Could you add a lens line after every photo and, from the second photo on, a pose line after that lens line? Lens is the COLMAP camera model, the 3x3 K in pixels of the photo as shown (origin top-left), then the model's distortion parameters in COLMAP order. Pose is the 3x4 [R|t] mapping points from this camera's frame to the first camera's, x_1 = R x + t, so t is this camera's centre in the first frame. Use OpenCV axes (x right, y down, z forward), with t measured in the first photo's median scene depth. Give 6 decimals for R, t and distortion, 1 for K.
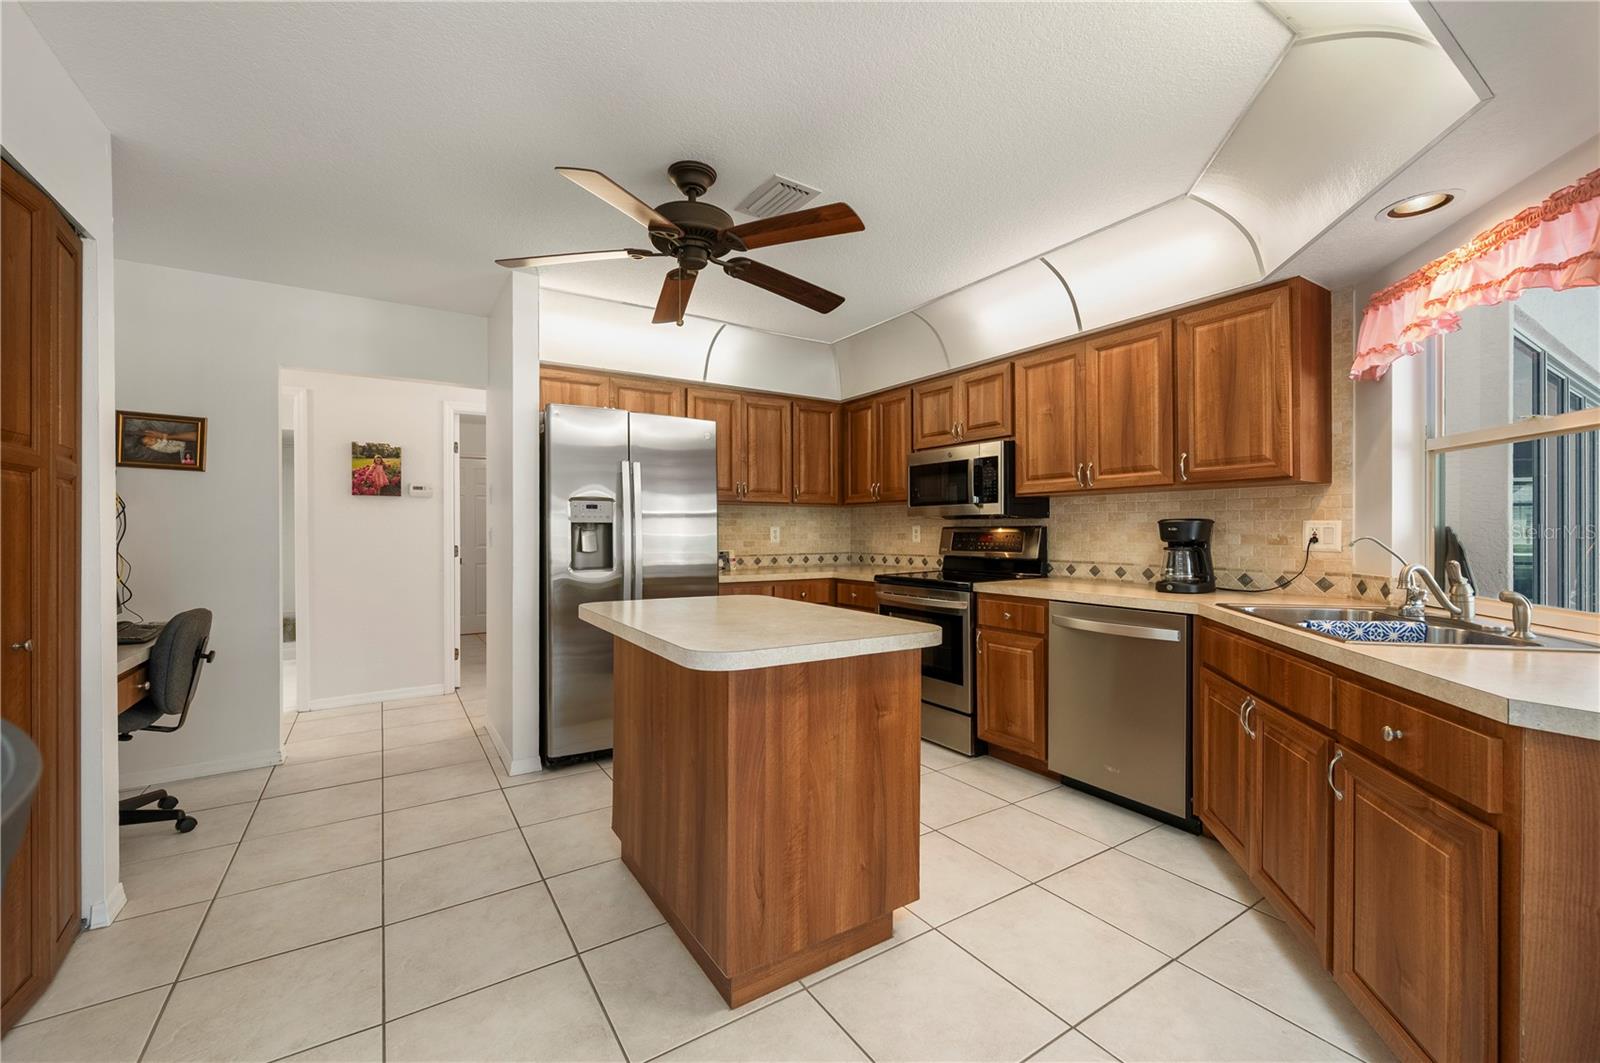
lens RADIAL K [[648.3, 0, 806.9], [0, 648.3, 531.3], [0, 0, 1]] dist [-0.000906, 0.000131]
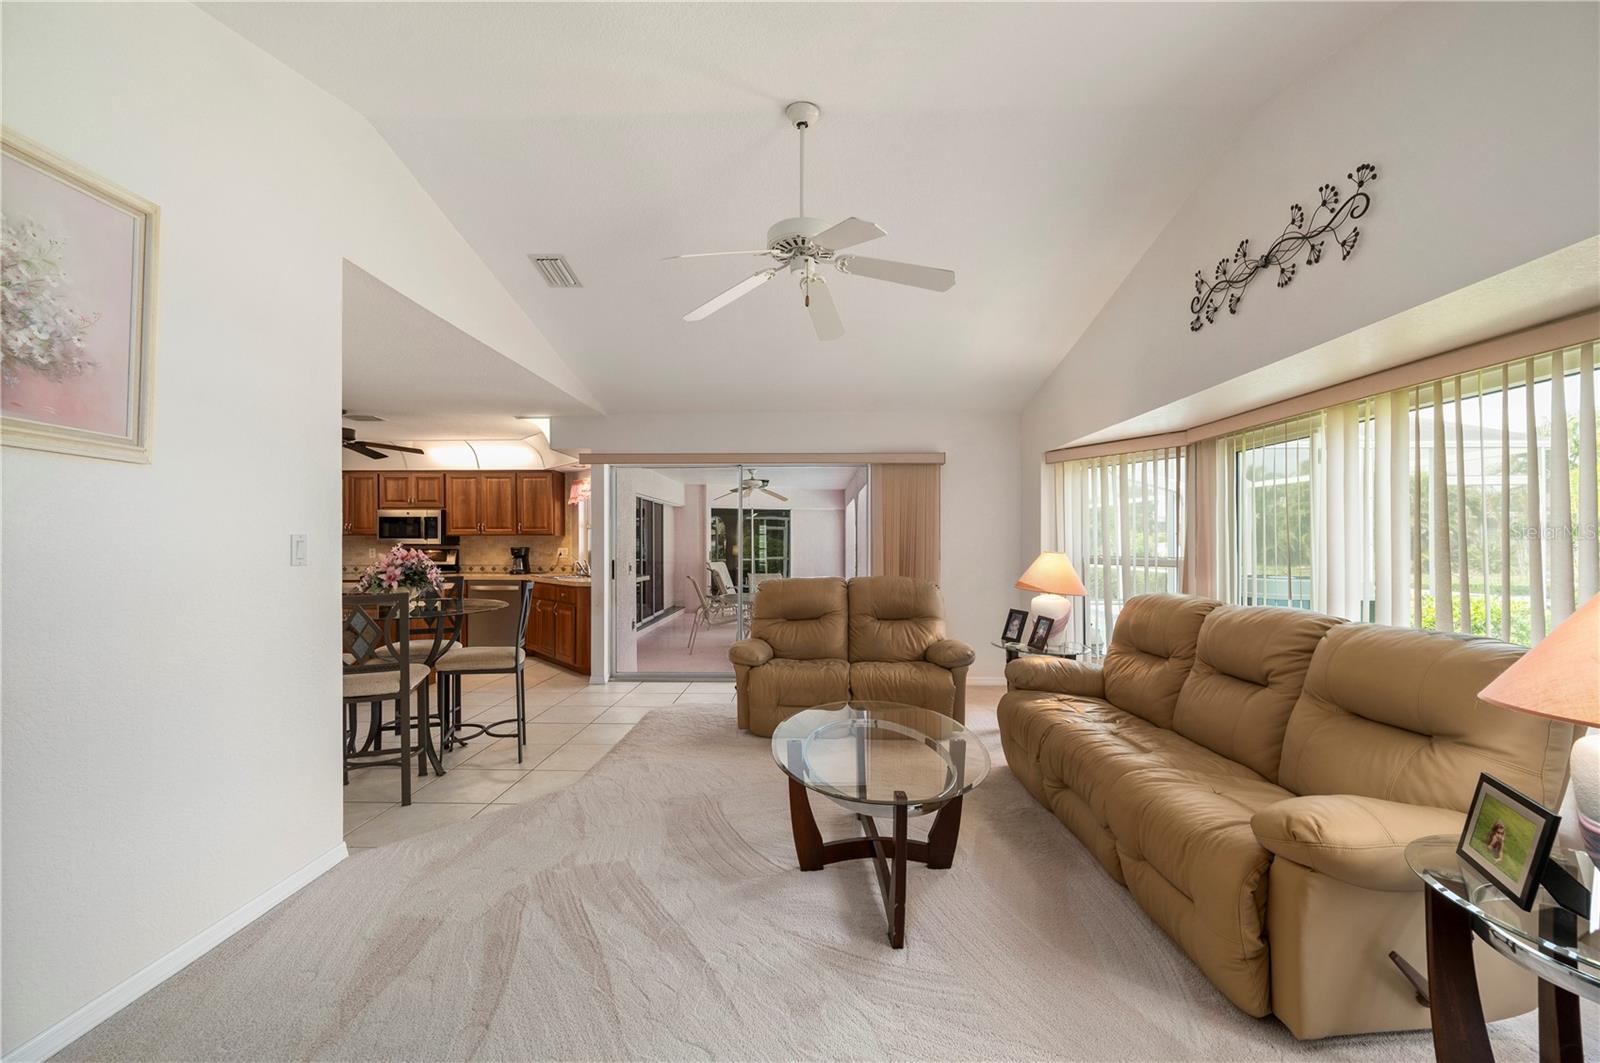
lens RADIAL K [[648.3, 0, 809.5], [0, 648.3, 555.3], [0, 0, 1]] dist [-0.000906, 0.000131]
pose [[0.567661, -0.003490, 0.823255, -0.906989], [-0.000761, 0.999988, 0.004765, 0.001612], [-0.823262, -0.003332, 0.567652, -1.448744]]
